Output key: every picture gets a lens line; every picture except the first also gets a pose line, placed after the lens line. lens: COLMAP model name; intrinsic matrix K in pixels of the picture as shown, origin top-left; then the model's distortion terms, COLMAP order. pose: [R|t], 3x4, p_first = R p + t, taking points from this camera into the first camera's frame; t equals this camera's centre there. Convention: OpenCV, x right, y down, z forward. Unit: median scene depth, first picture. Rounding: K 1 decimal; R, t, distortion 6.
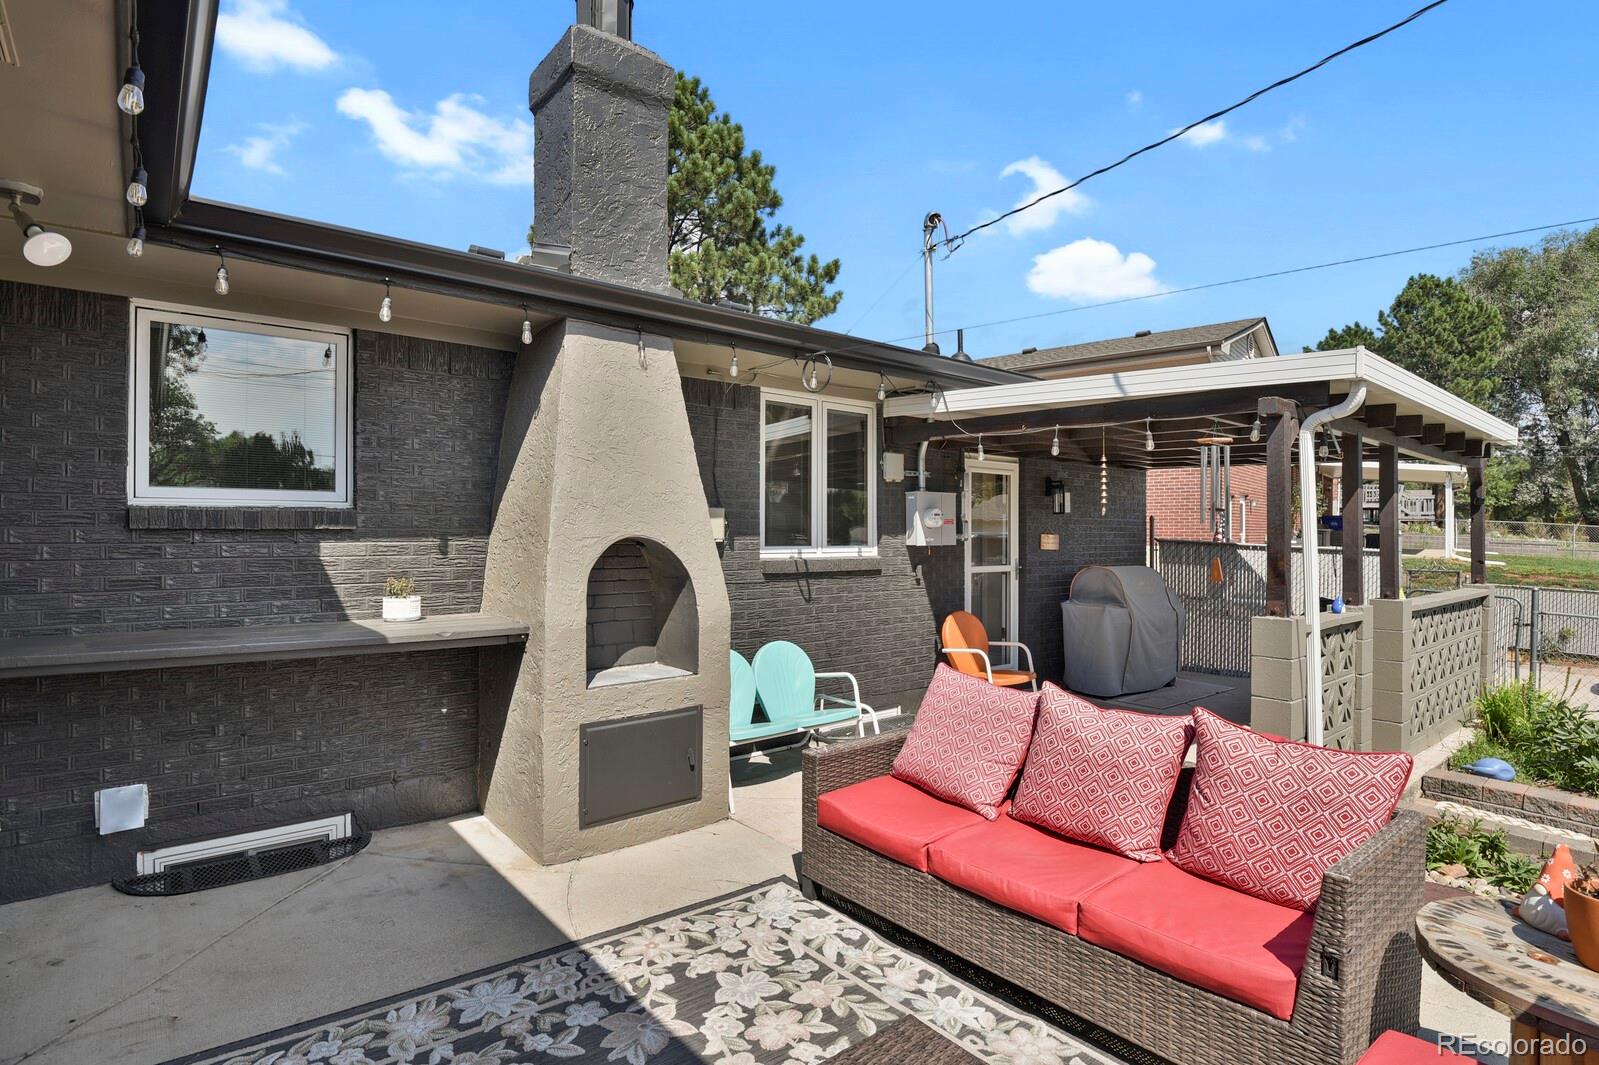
lens RADIAL K [[785.2, 0, 798.4], [0, 785.2, 534.6], [0, 0, 1]] dist [-0.024408, -0.001907]
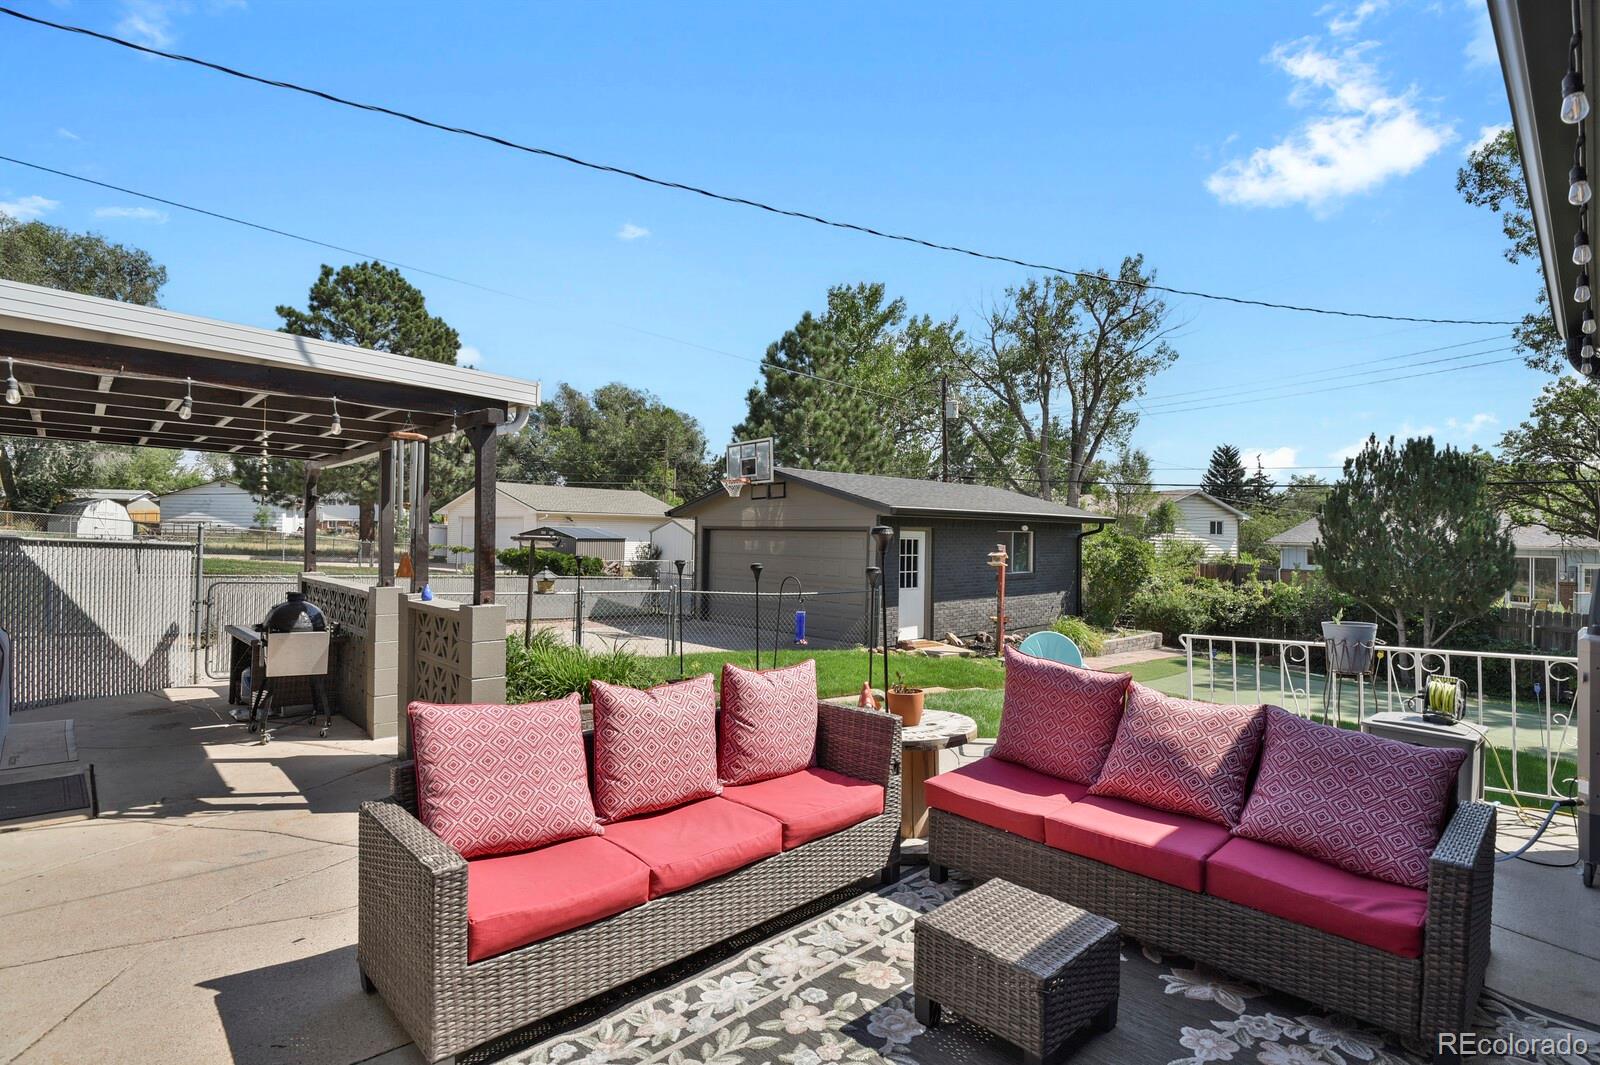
lens RADIAL K [[785.7, 0, 798.6], [0, 785.7, 532.4], [0, 0, 1]] dist [-0.024408, -0.001907]
pose [[-0.062618, 0.000233, 0.998038, -0.809234], [-0.010141, 0.999948, -0.000870, -0.003426], [-0.997986, -0.010175, -0.062612, 0.933588]]
